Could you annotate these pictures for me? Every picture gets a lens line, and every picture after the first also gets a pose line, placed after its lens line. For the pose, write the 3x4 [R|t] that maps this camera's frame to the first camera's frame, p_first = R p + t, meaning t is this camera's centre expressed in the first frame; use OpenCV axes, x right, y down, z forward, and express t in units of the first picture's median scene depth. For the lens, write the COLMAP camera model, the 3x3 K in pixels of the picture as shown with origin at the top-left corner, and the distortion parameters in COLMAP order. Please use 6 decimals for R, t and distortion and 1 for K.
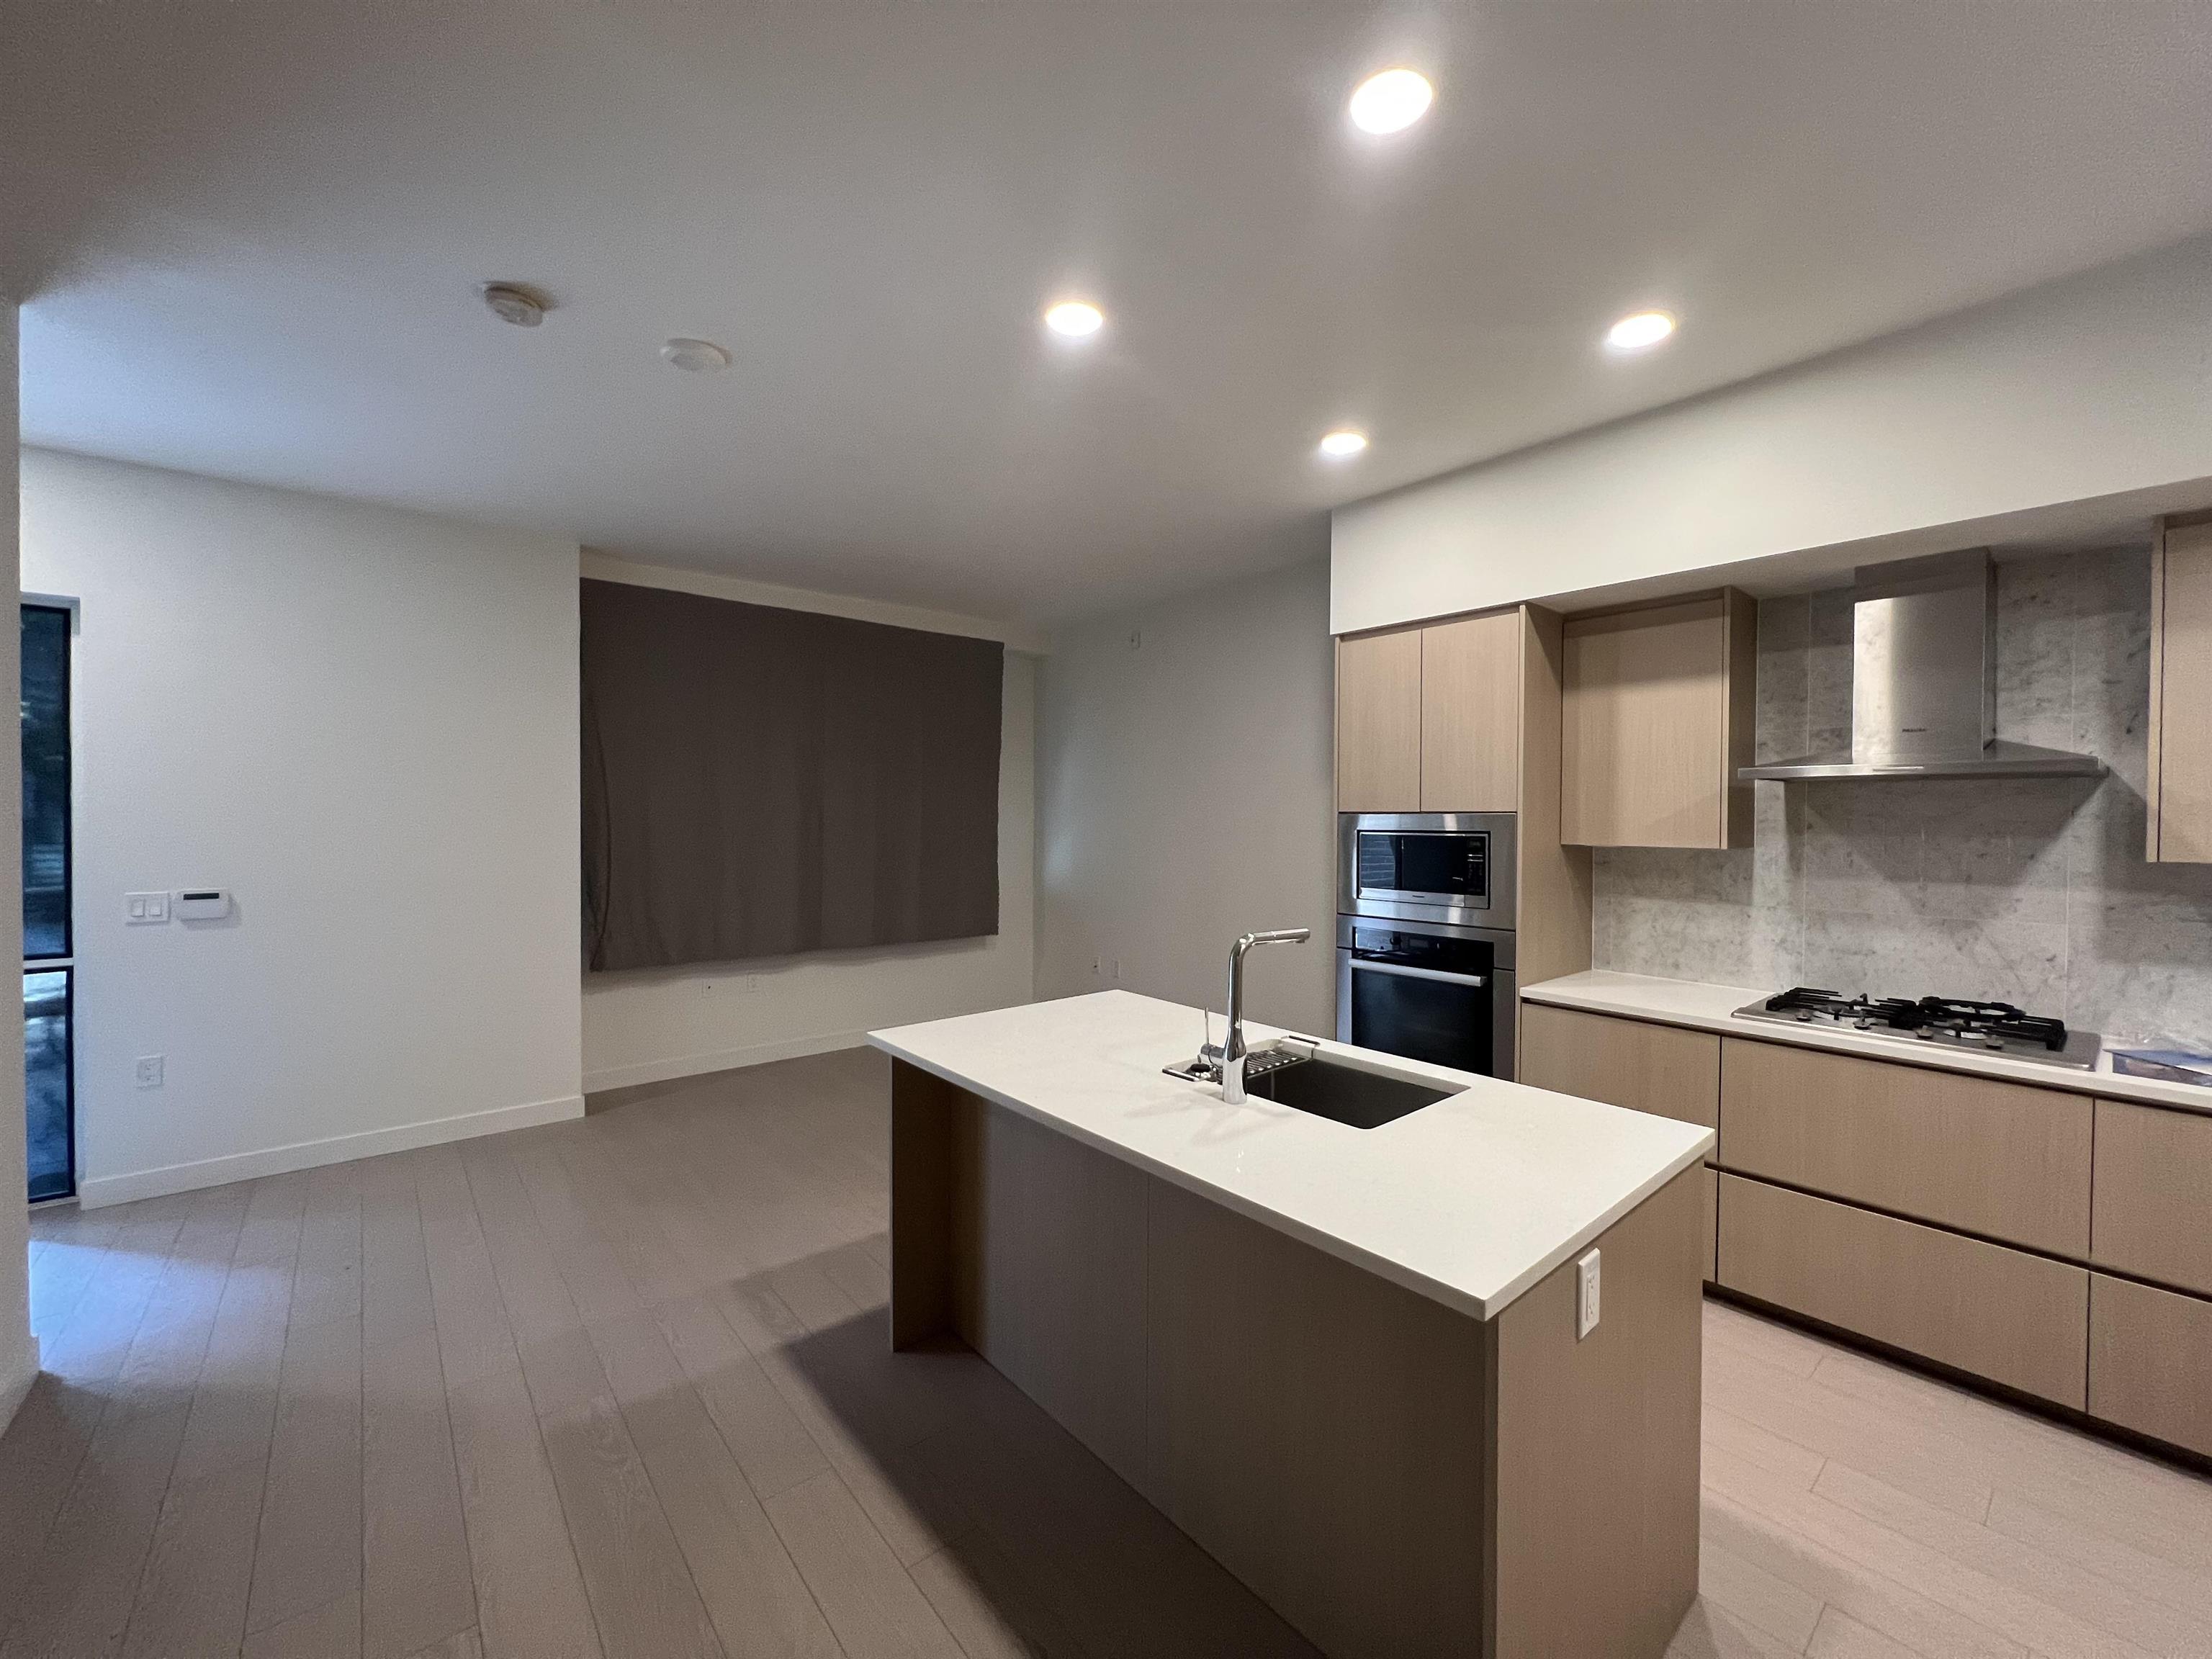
lens RADIAL K [[886.1, 0, 1115.0], [0, 886.1, 825.8], [0, 0, 1]] dist [-0.001909, 0.000806]
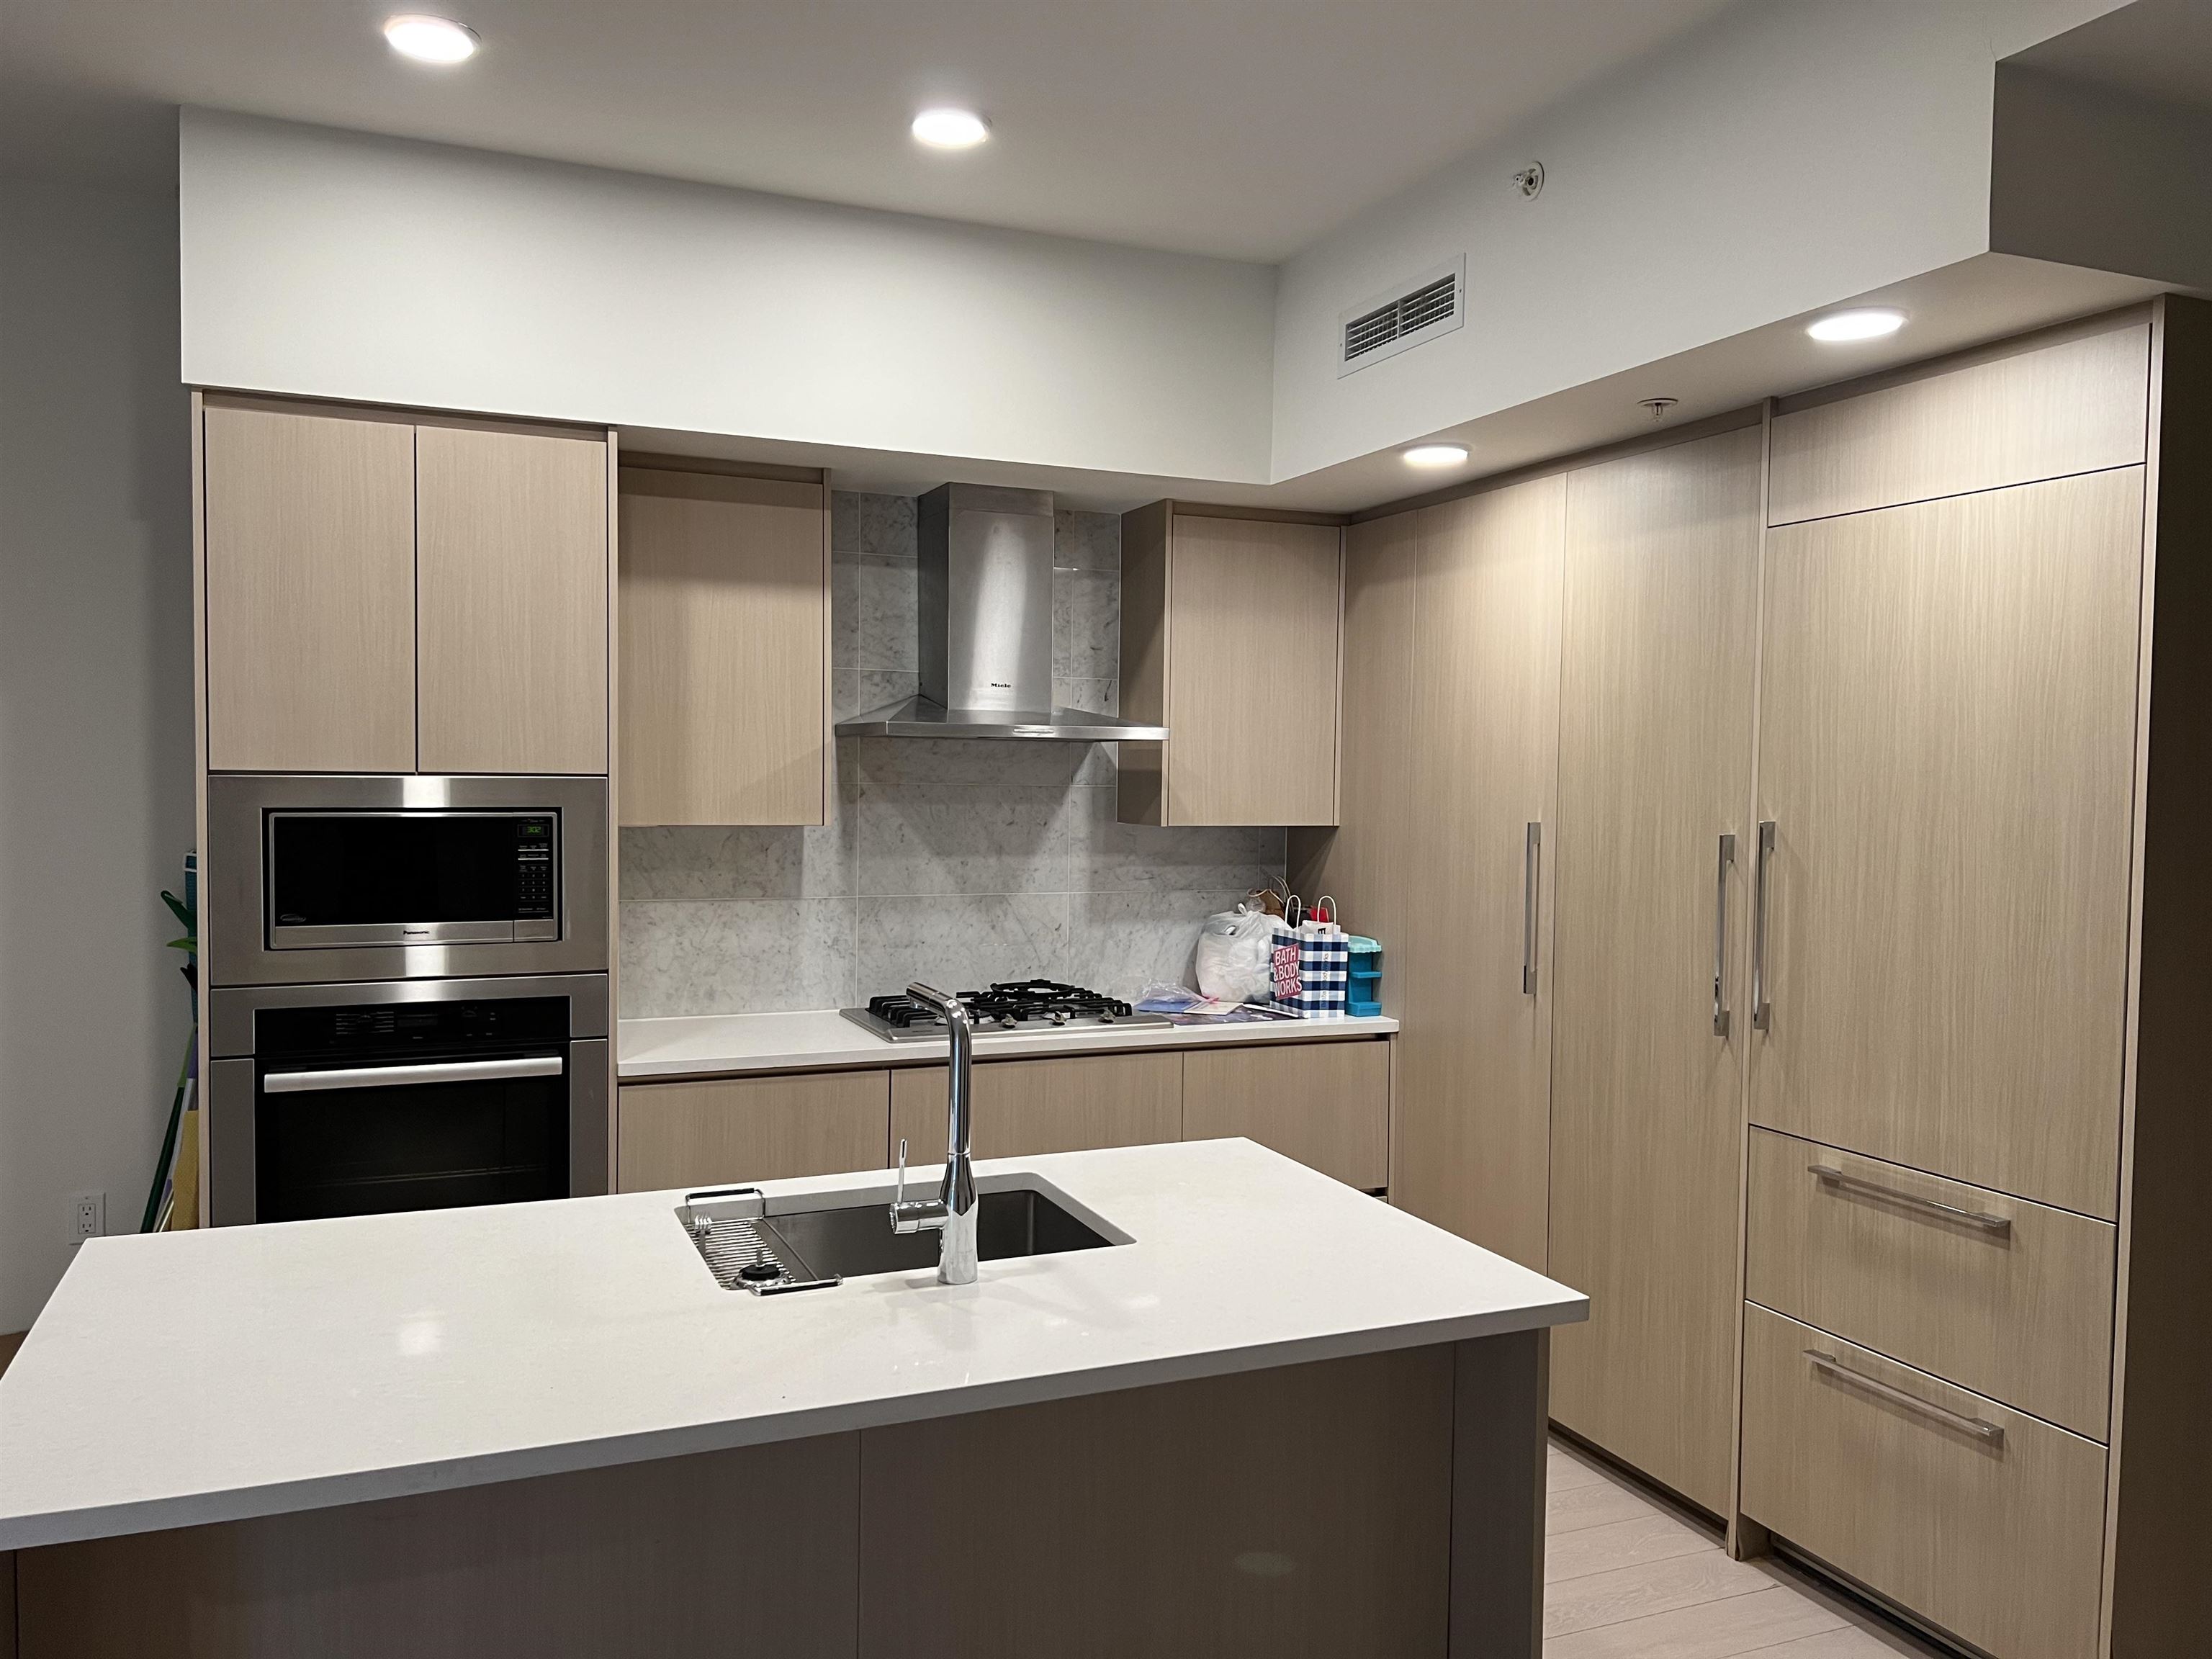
lens RADIAL K [[1661.1, 0, 1106.0], [0, 1661.1, 829.5], [0, 0, 1]] dist [0.008203, 0.001411]
pose [[0.276057, -0.036048, 0.960465, -0.587712], [-0.000772, 0.999288, 0.037727, -0.023072], [-0.961141, -0.011156, 0.275832, 0.387428]]
